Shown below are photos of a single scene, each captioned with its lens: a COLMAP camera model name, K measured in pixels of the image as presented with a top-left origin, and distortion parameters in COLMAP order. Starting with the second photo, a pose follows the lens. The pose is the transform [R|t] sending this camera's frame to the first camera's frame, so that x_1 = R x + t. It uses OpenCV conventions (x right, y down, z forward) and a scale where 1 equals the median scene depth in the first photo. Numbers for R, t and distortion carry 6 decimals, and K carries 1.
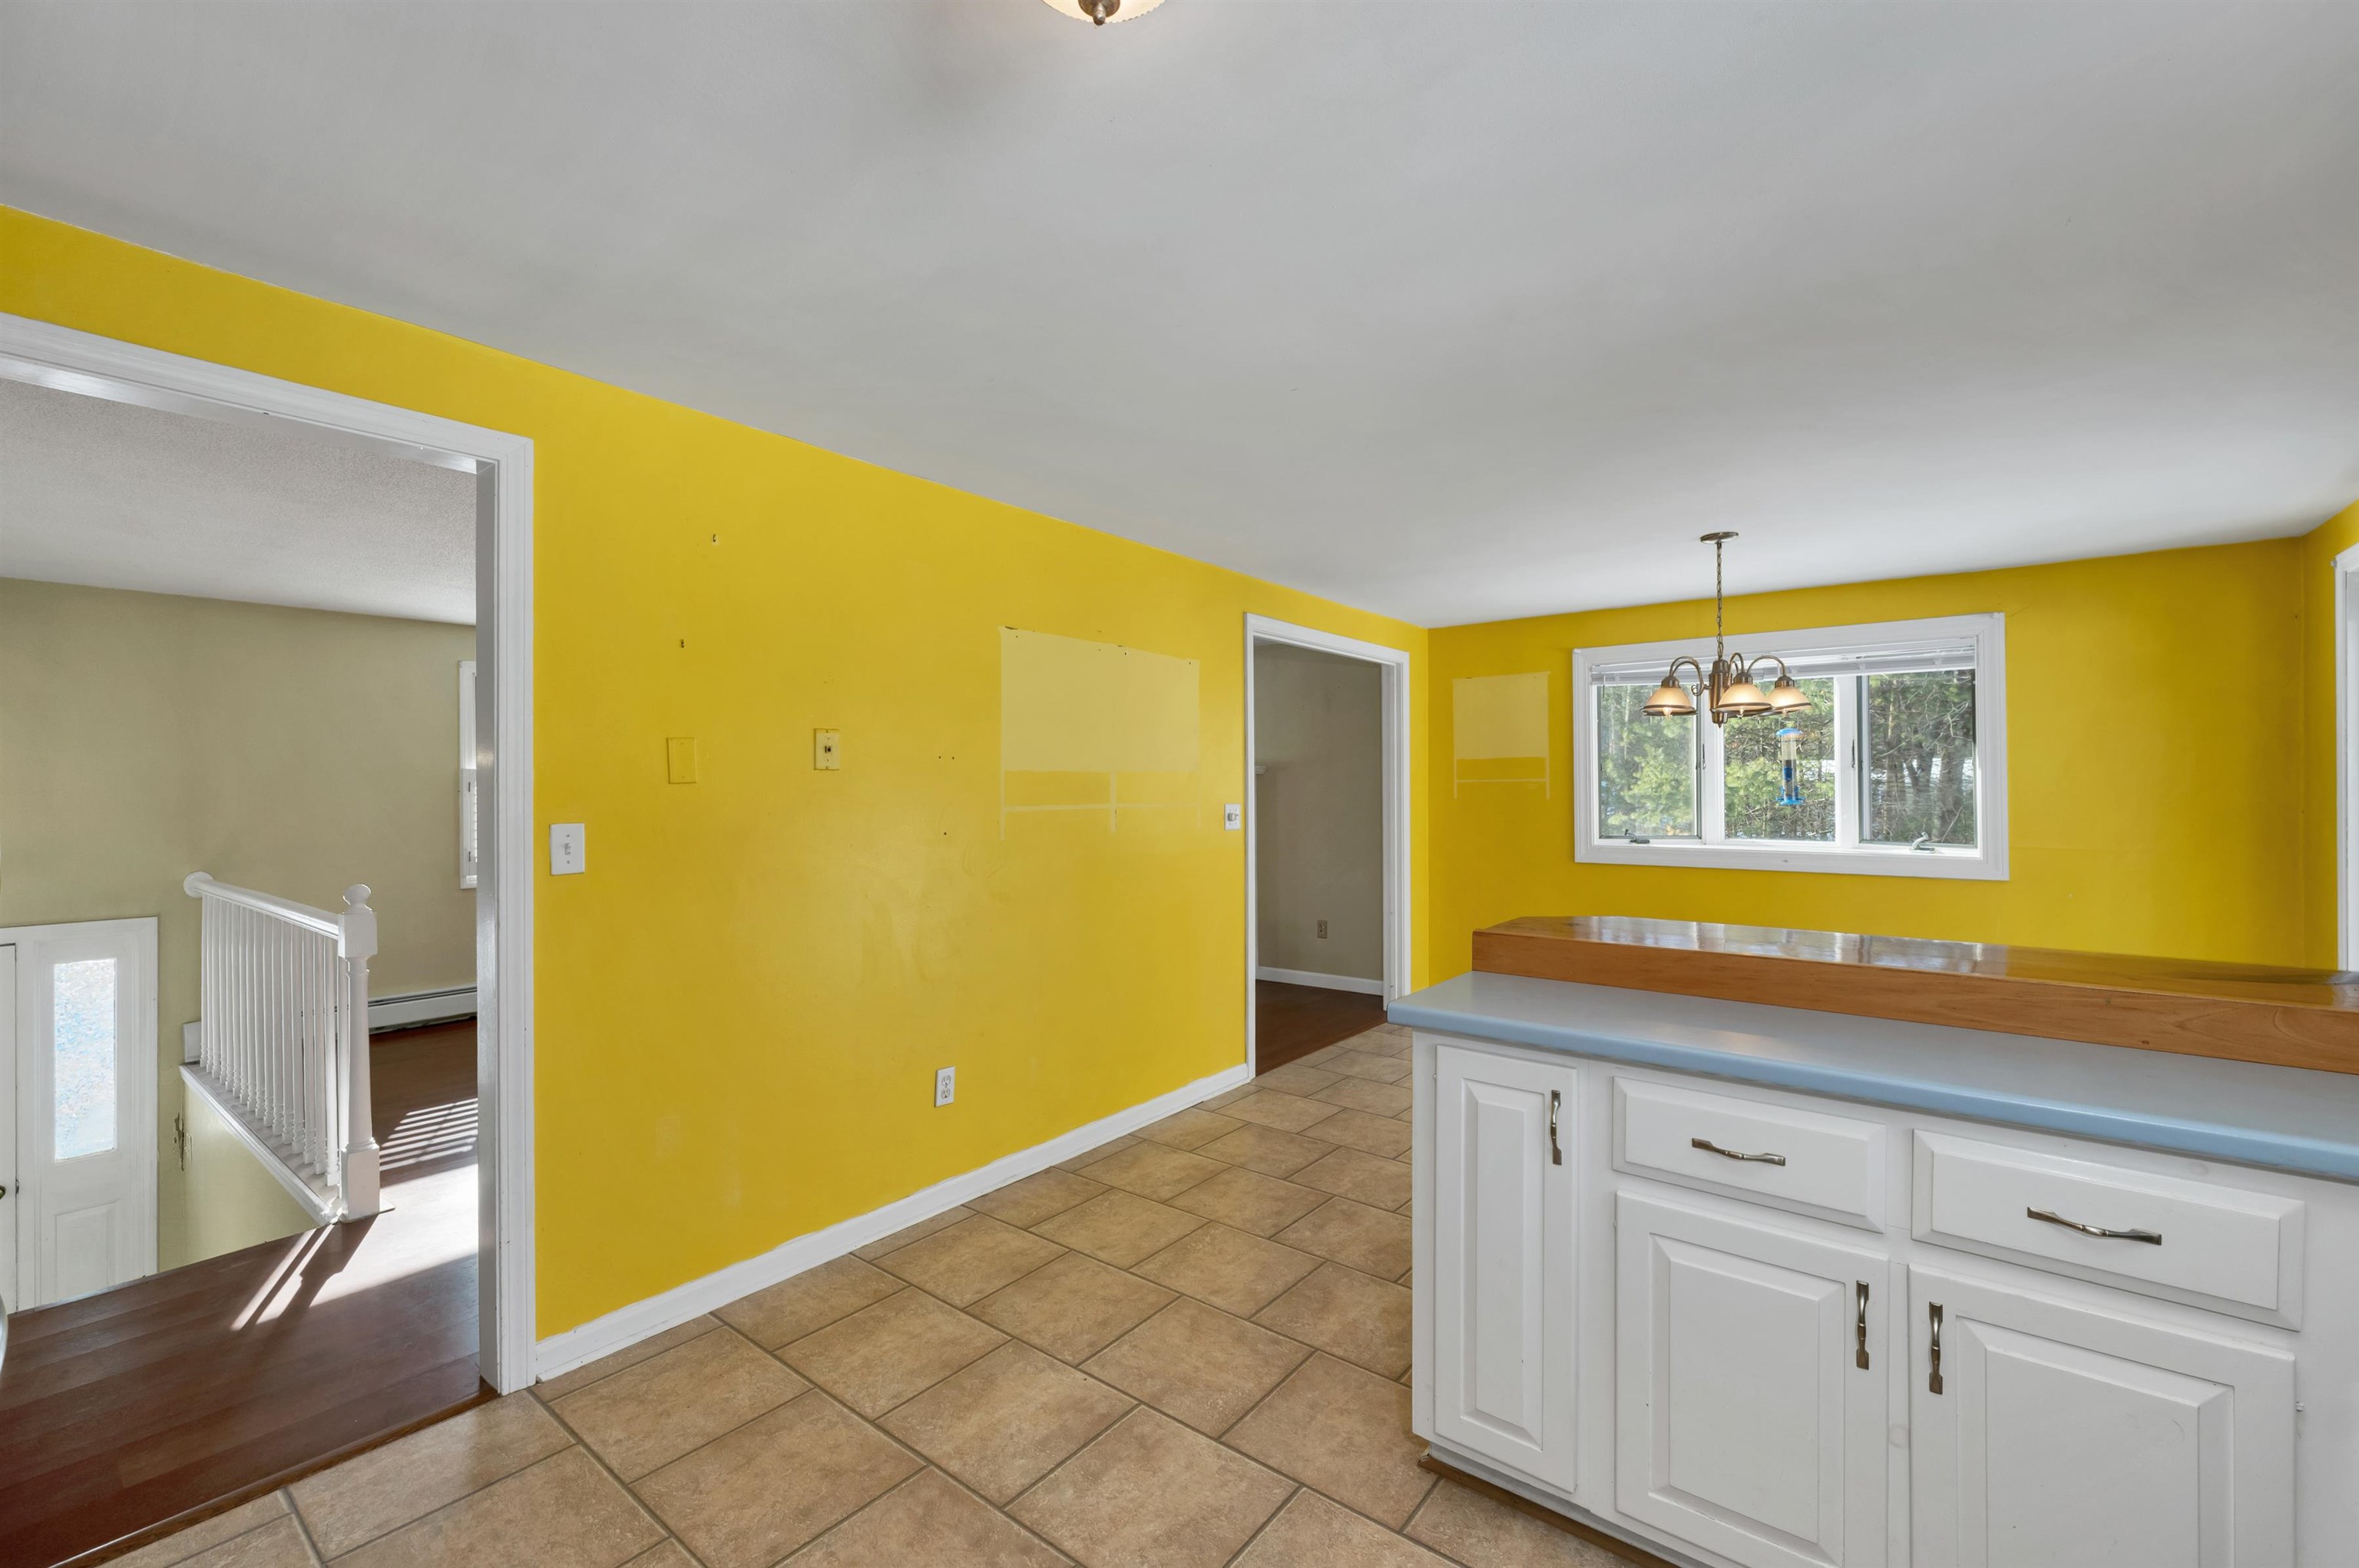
lens RADIAL K [[991.0, 0, 1179.5], [0, 991.0, 784.0], [0, 0, 1]] dist [0.003157, 0.000119]
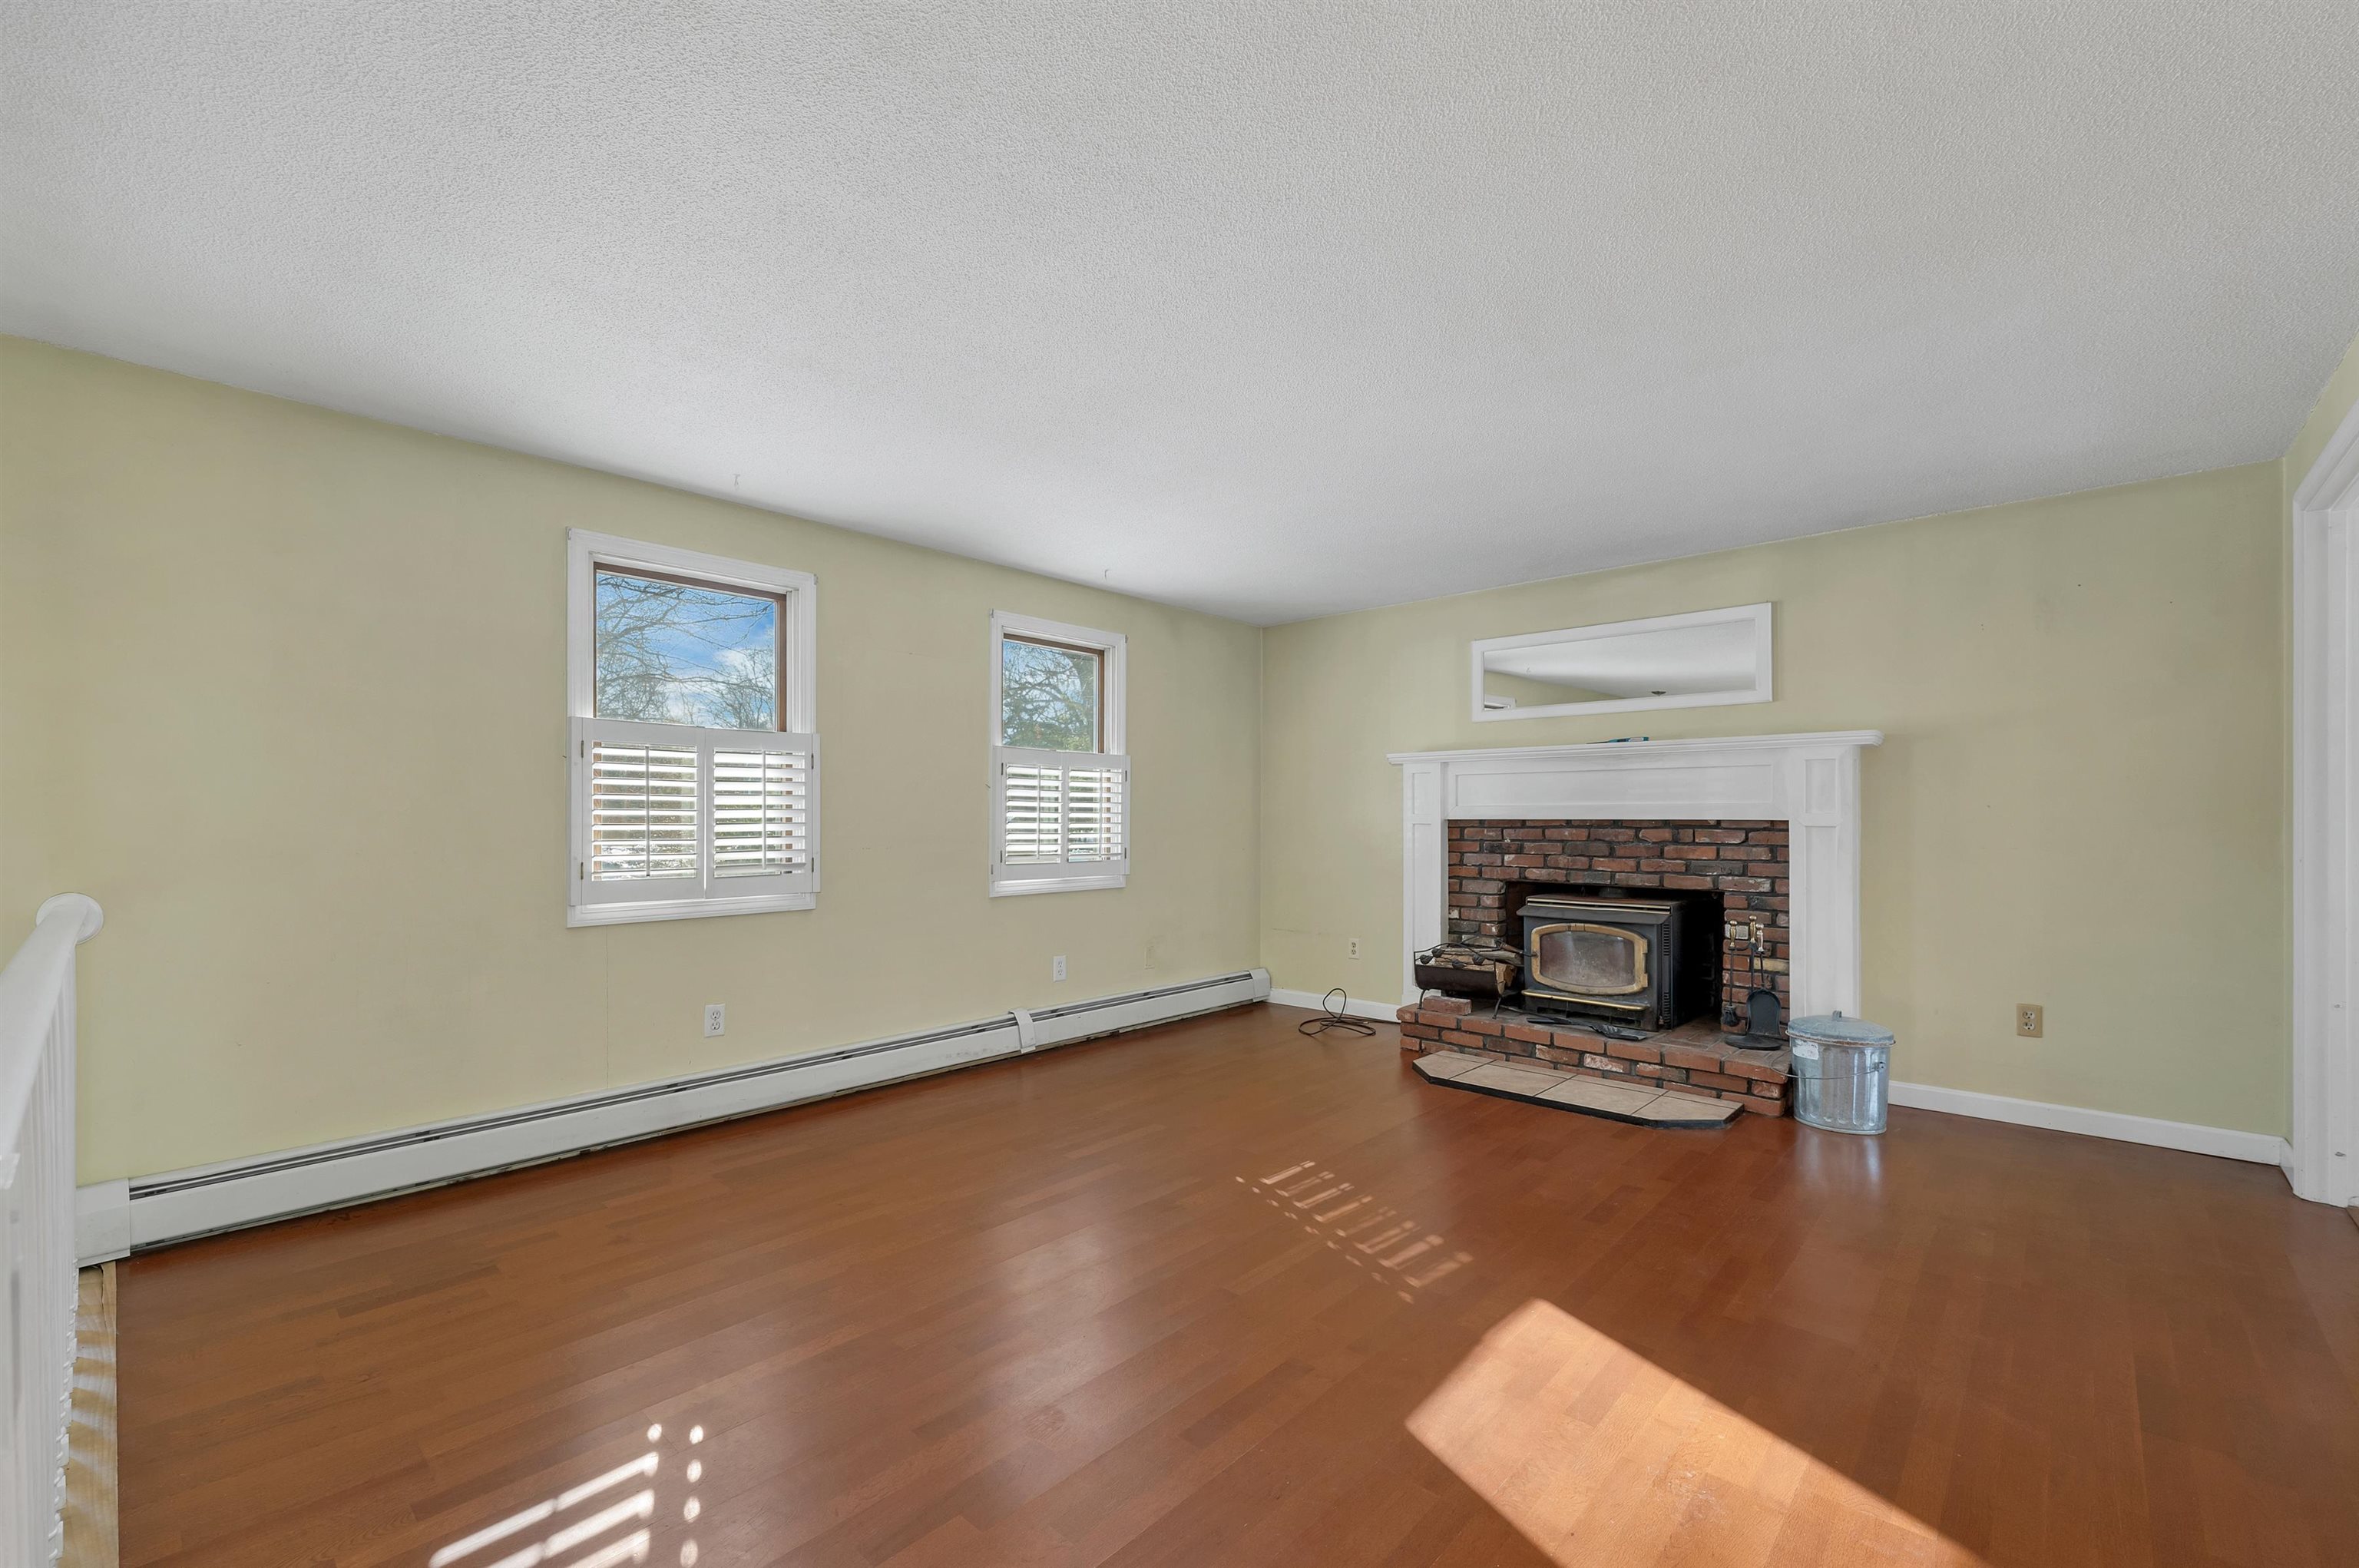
lens RADIAL K [[992.5, 0, 1178.7], [0, 992.5, 818.0], [0, 0, 1]] dist [0.001806, 0.000079]
pose [[0.996984, 0.007365, -0.077252, -0.566578], [-0.006801, 0.999948, 0.007552, 0.060447], [0.077303, -0.007004, 0.996983, 0.782825]]
